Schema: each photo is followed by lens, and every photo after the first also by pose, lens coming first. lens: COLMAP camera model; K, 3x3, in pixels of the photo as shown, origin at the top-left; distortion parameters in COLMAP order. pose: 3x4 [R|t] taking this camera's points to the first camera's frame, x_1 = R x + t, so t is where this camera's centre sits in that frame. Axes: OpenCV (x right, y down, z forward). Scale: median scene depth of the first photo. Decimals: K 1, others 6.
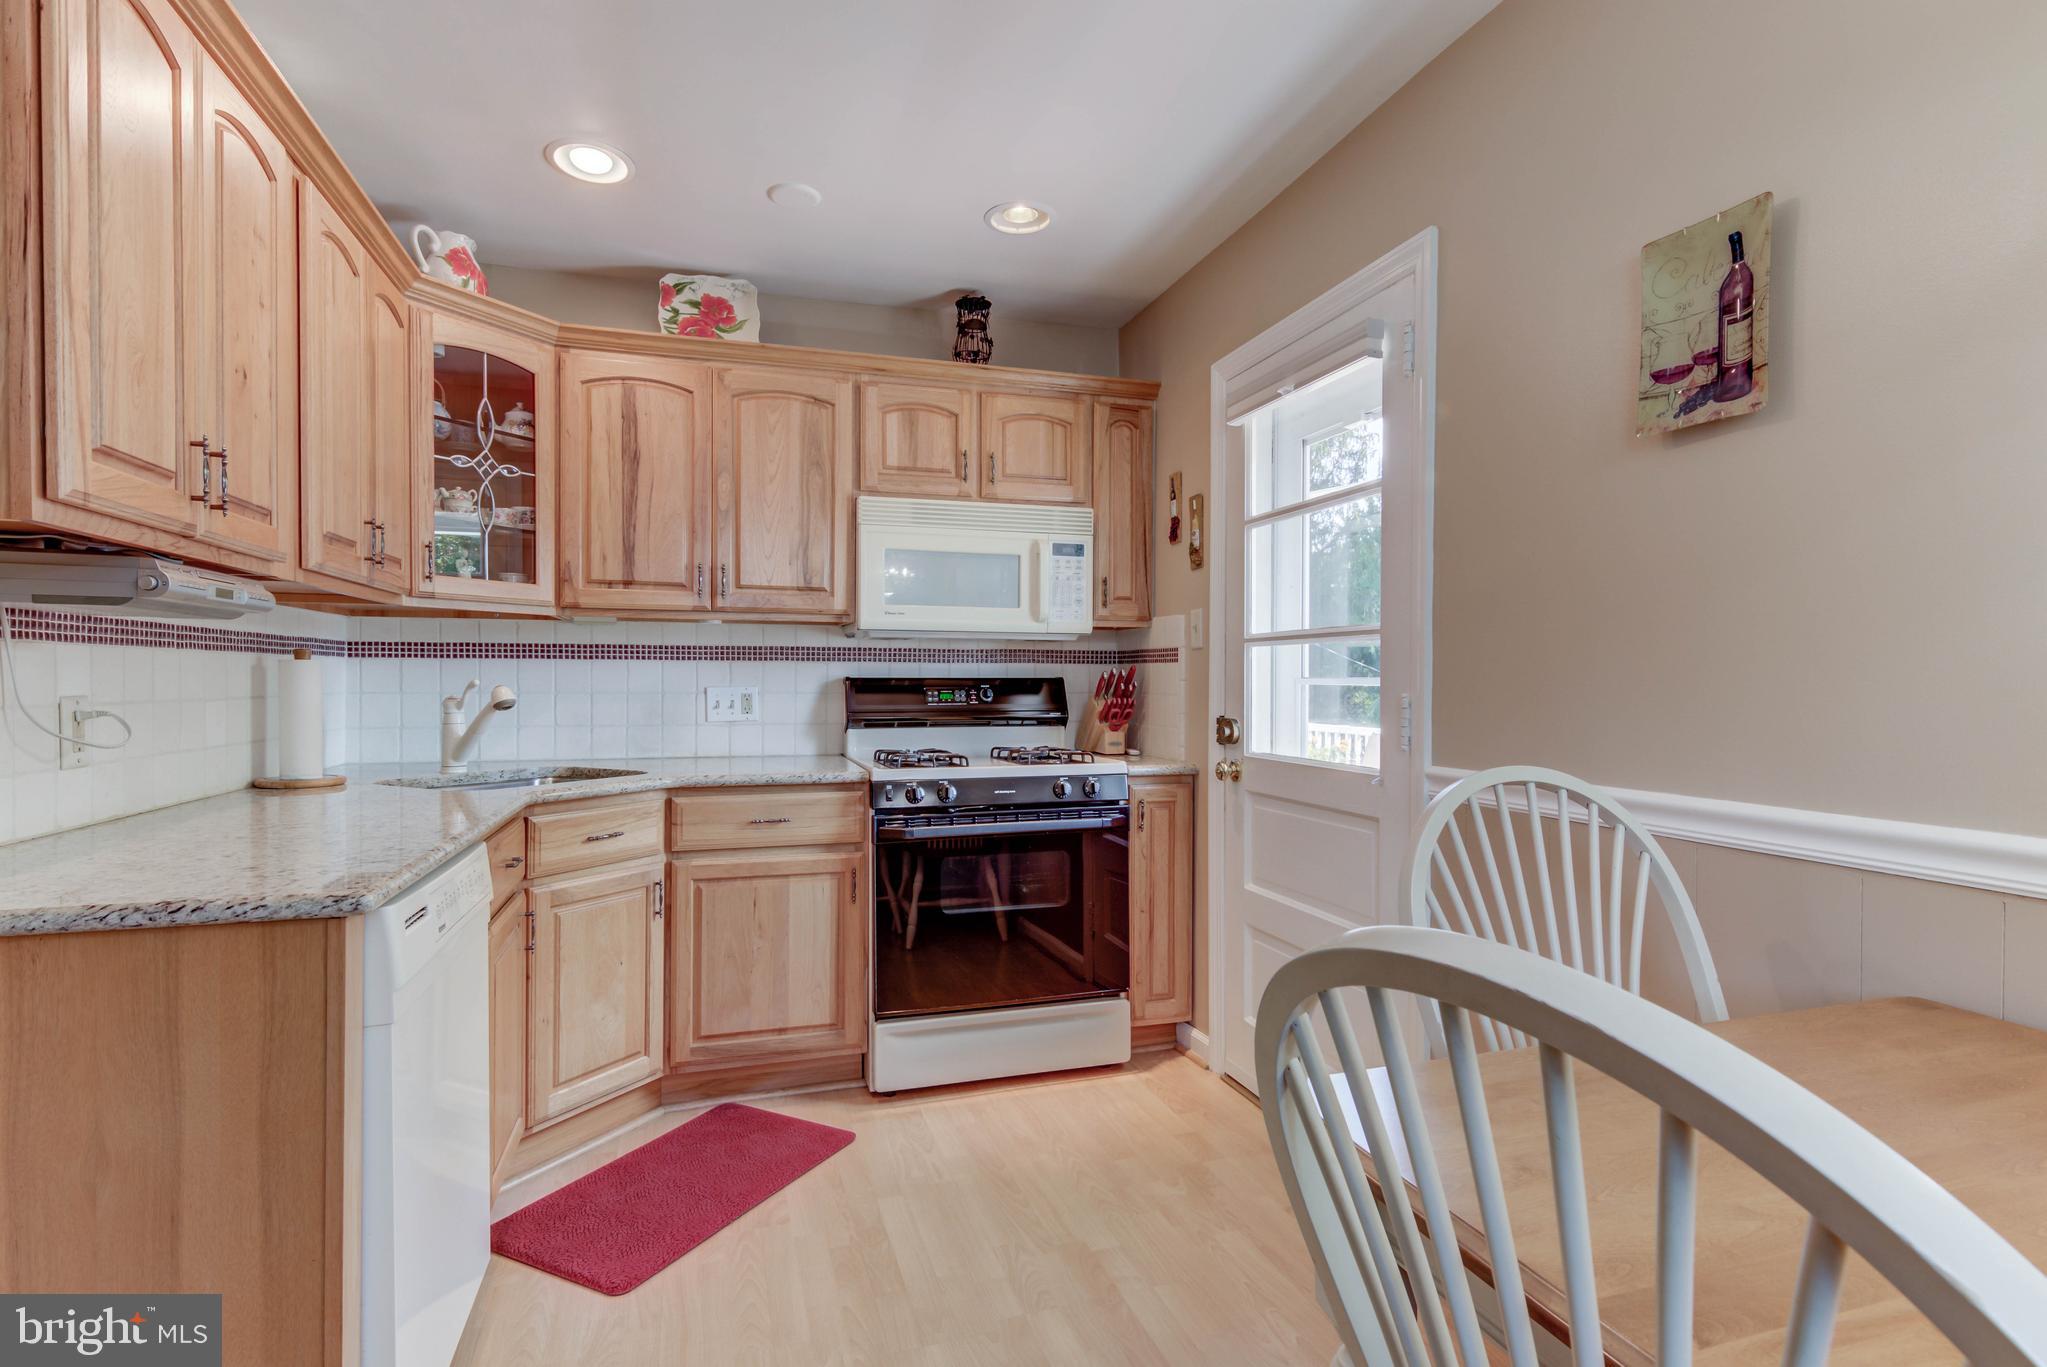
lens RADIAL K [[1026.2, 0, 1030.2], [0, 1026.2, 680.1], [0, 0, 1]] dist [0.017443, -0.003318]
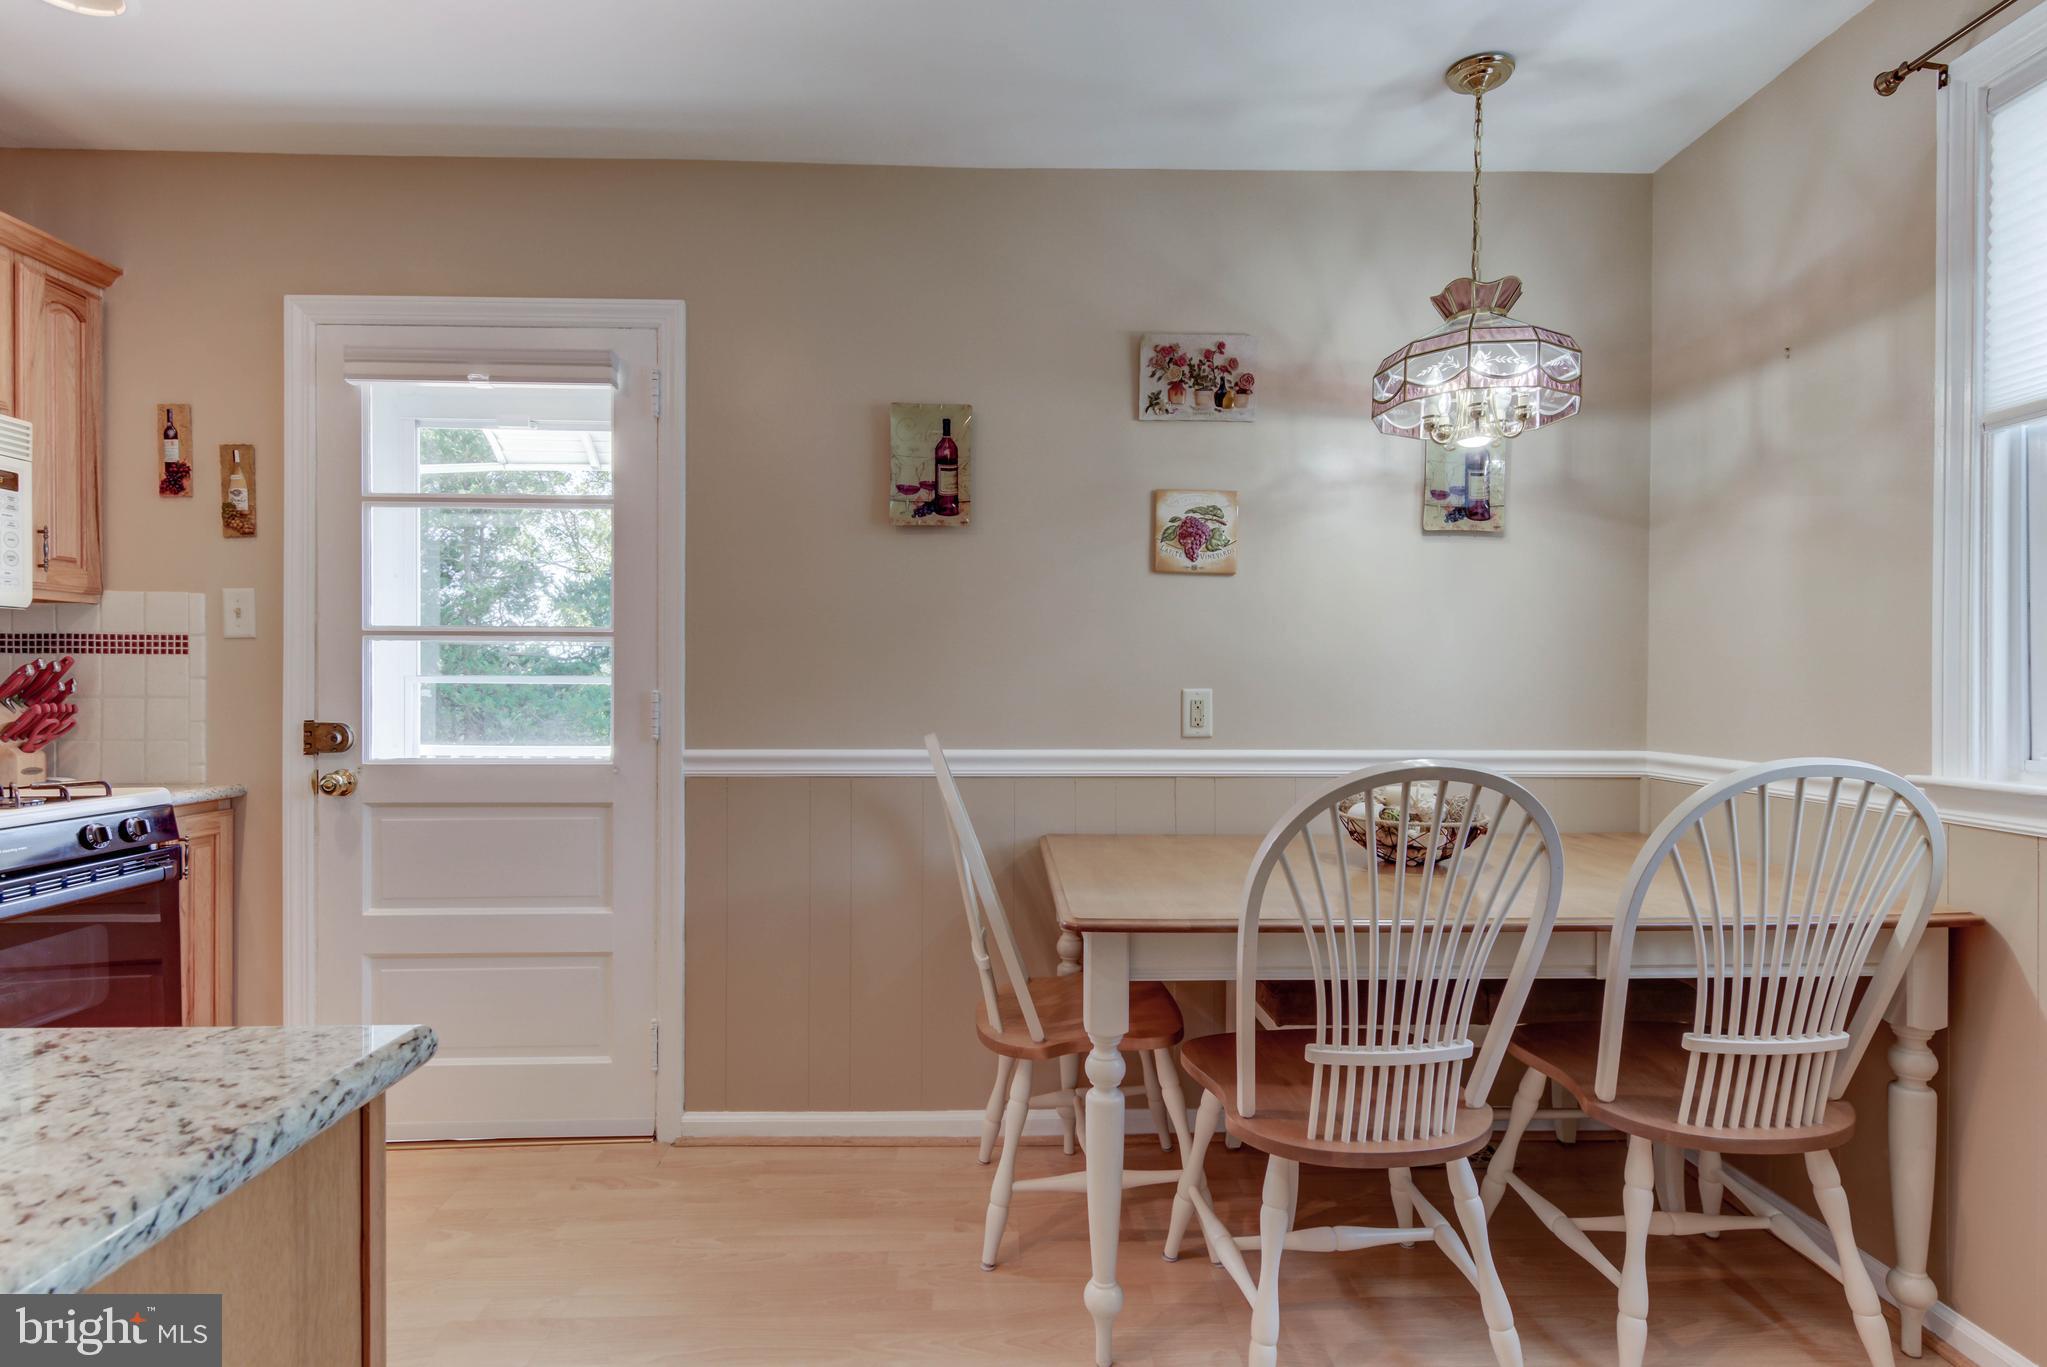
lens RADIAL K [[1026.2, 0, 1027.6], [0, 1026.2, 681.5], [0, 0, 1]] dist [0.017443, -0.003318]
pose [[0.267350, -0.001311, 0.963599, -0.492344], [-0.001225, 0.999998, 0.001700, 0.001056], [-0.963599, -0.001635, 0.267347, 0.218291]]
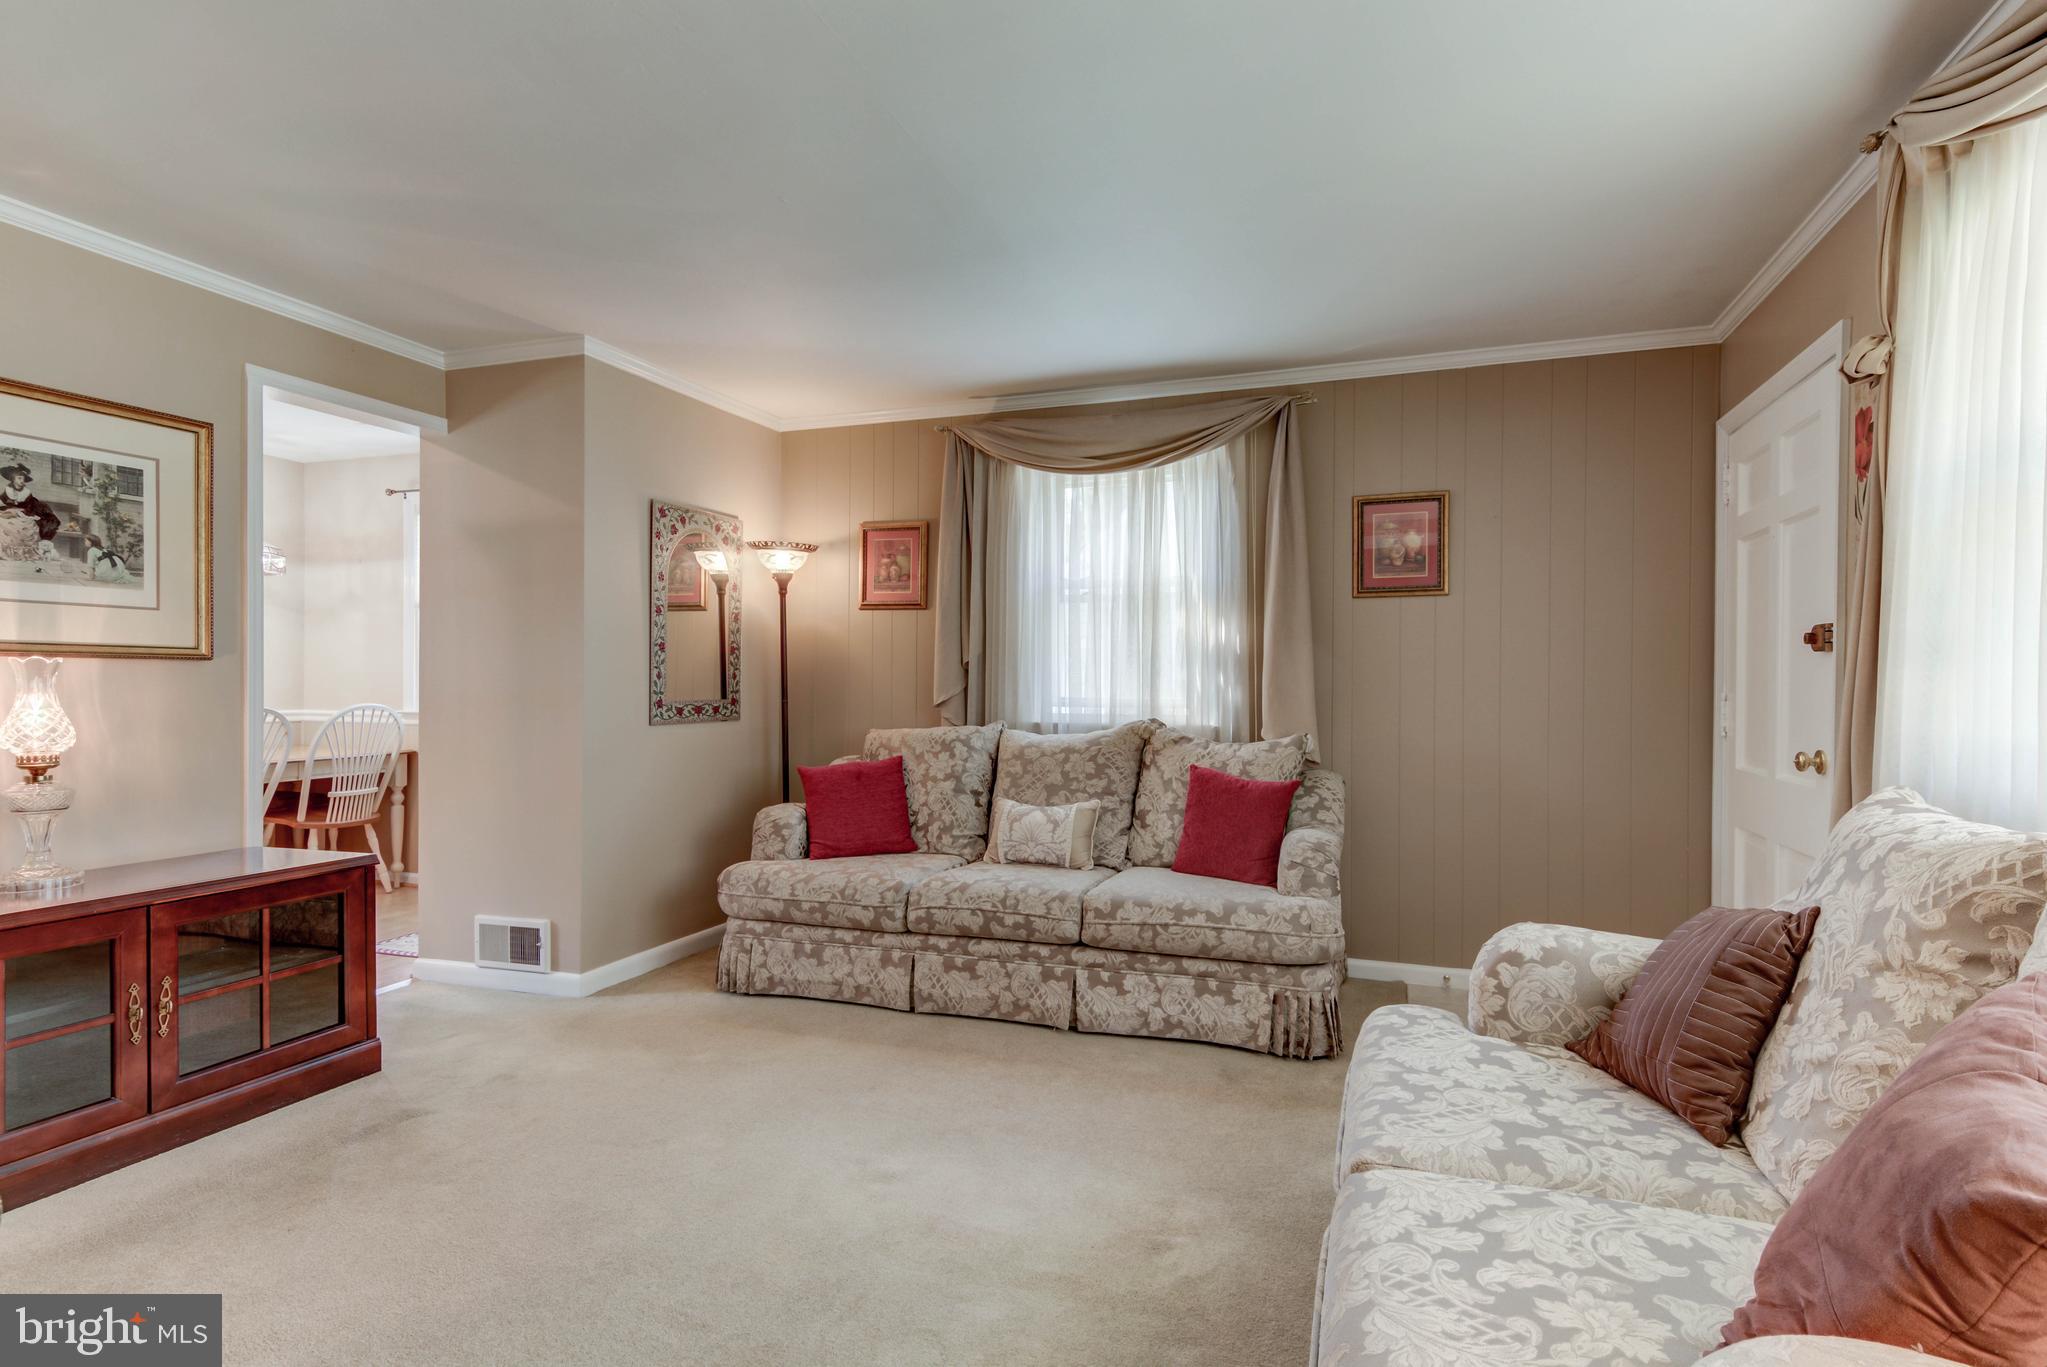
lens RADIAL K [[1026.2, 0, 1030.2], [0, 1026.2, 676.6], [0, 0, 1]] dist [0.017443, -0.003318]
pose [[-0.801961, -0.006753, 0.597339, -1.948301], [-0.002754, 0.999967, 0.007607, -0.026409], [-0.597371, 0.004455, -0.801953, 0.752567]]
